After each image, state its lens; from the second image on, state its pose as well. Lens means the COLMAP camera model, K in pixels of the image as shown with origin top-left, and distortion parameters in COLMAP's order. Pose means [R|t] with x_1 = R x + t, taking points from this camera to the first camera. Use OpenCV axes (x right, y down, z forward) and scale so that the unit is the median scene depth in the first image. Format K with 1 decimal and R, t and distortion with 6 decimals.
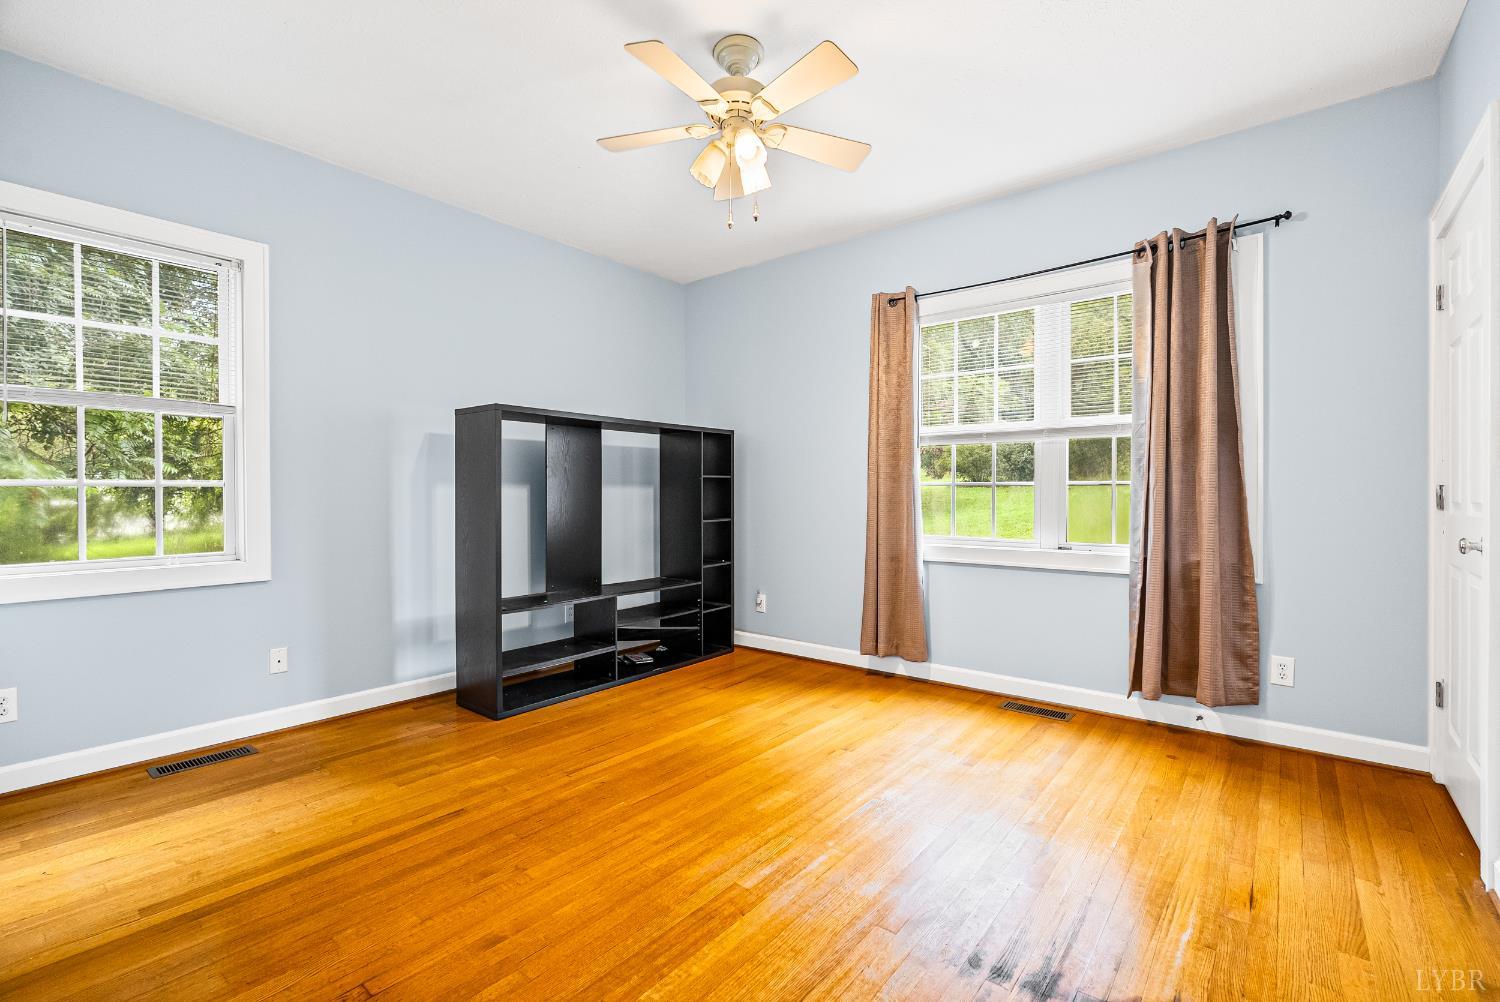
lens RADIAL K [[652.9, 0, 755.4], [0, 652.9, 494.4], [0, 0, 1]] dist [0.000479, 0.000205]
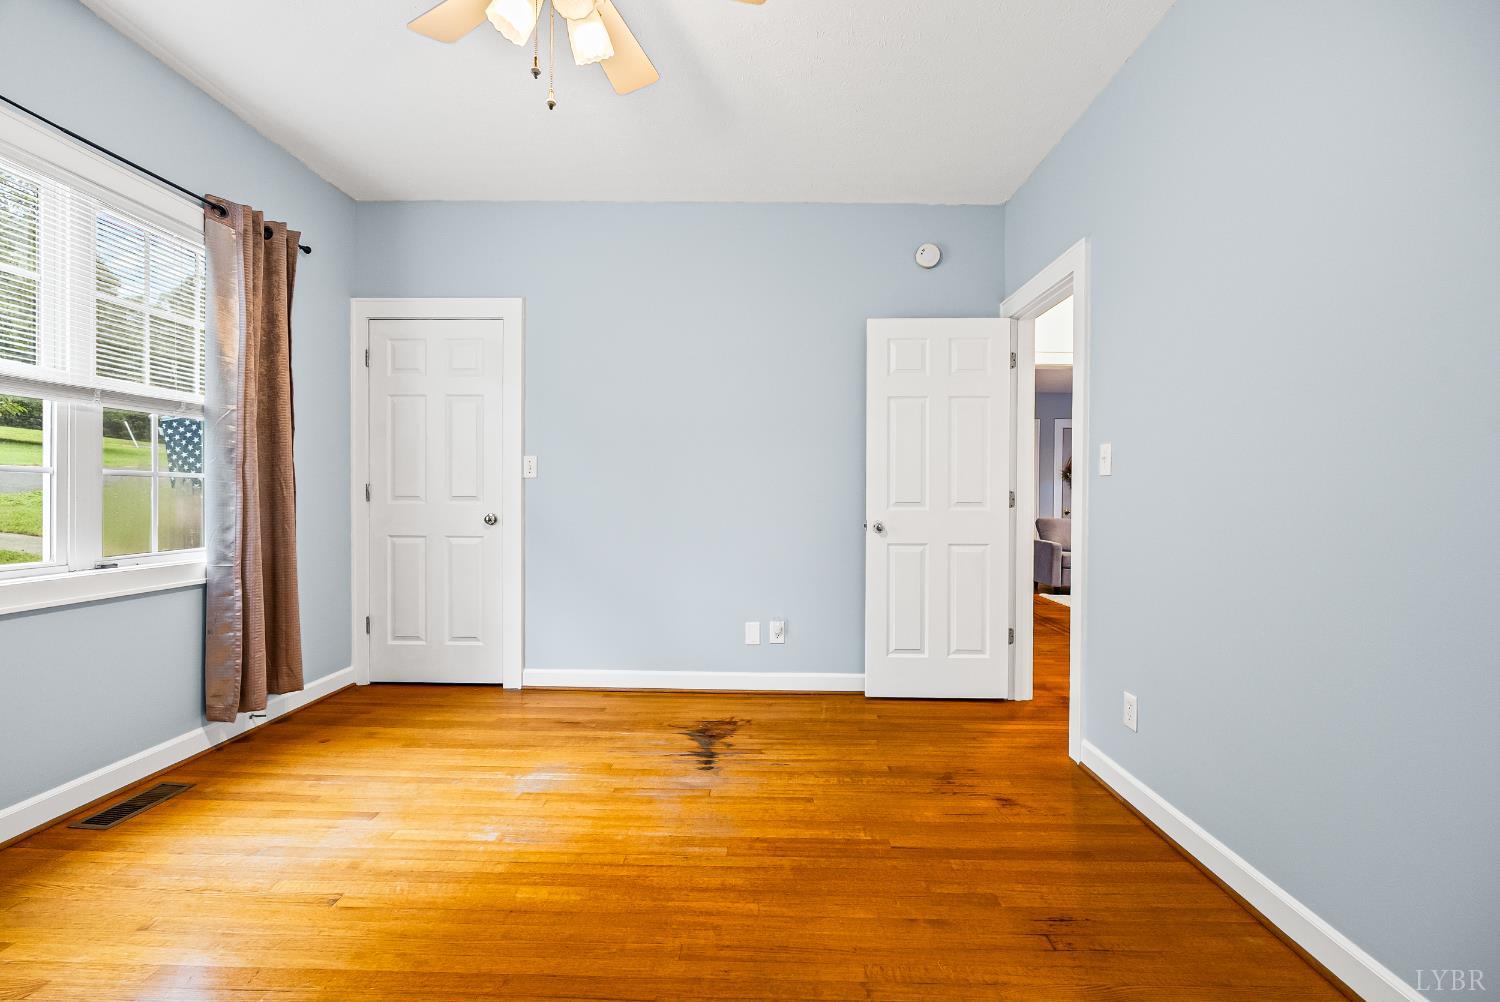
lens RADIAL K [[667.4, 0, 754.3], [0, 667.4, 505.1], [0, 0, 1]] dist [-0.003608, 0.000036]
pose [[-0.614038, -0.016099, 0.789112, -0.749101], [-0.009842, 0.999870, 0.012741, 0.004785], [-0.789215, 0.000057, -0.614117, 1.343142]]
